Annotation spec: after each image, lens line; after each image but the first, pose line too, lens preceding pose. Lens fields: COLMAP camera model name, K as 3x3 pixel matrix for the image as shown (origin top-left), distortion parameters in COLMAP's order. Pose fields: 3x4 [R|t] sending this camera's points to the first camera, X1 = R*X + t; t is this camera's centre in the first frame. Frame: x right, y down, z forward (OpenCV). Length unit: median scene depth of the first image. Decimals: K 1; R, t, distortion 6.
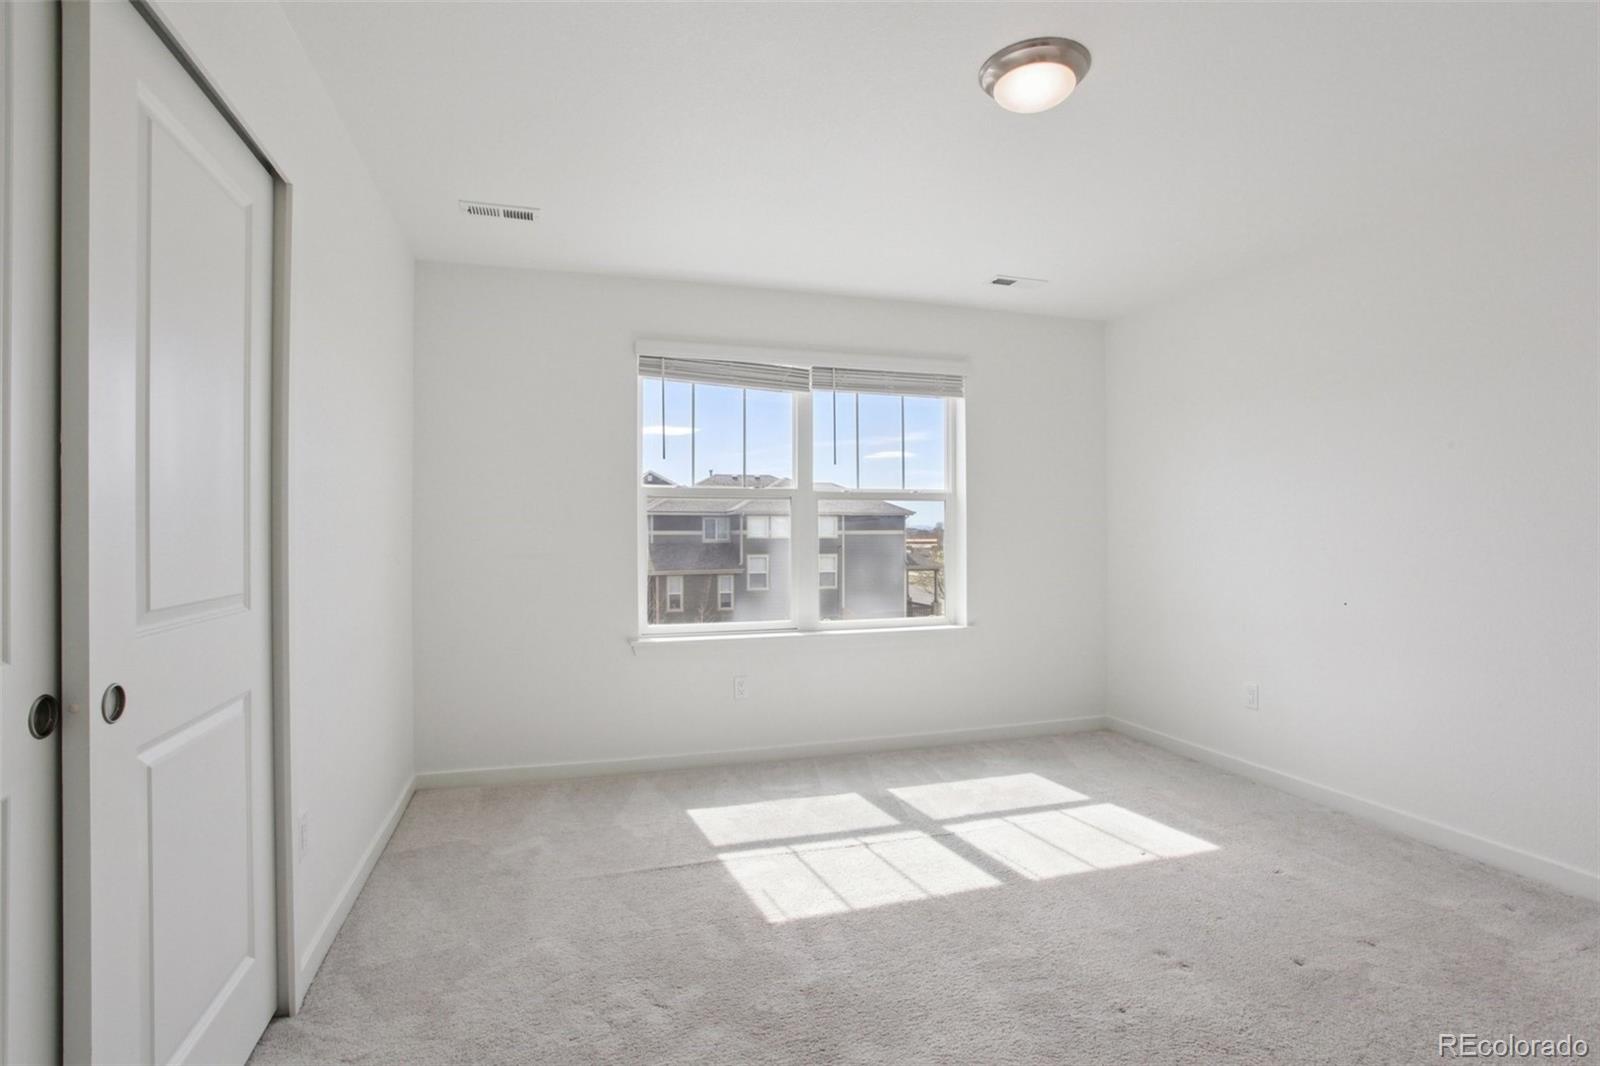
lens RADIAL K [[779.7, 0, 789.8], [0, 779.7, 529.9], [0, 0, 1]] dist [-0.027951, 0.002856]
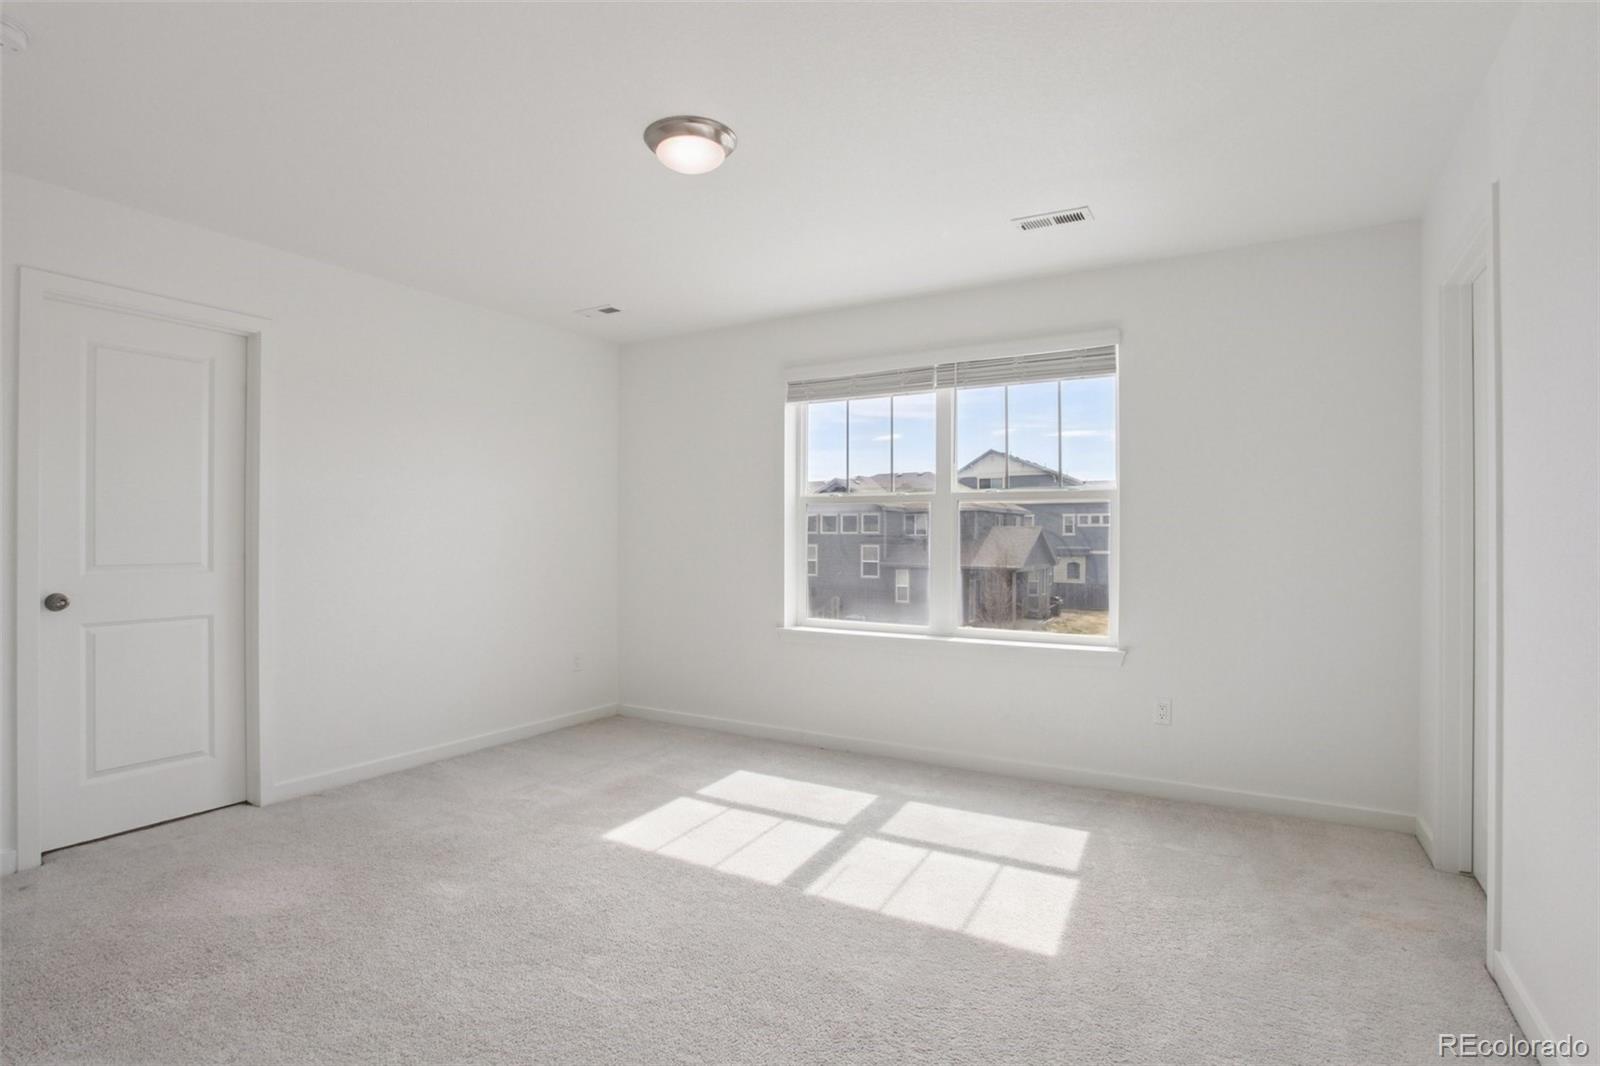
lens RADIAL K [[779.7, 0, 784.0], [0, 779.7, 529.4], [0, 0, 1]] dist [-0.027951, 0.002856]
pose [[0.681435, 0.001496, -0.731877, 0.635775], [-0.001924, 0.999998, 0.000253, -0.003788], [0.731876, 0.001236, 0.681437, 0.195604]]
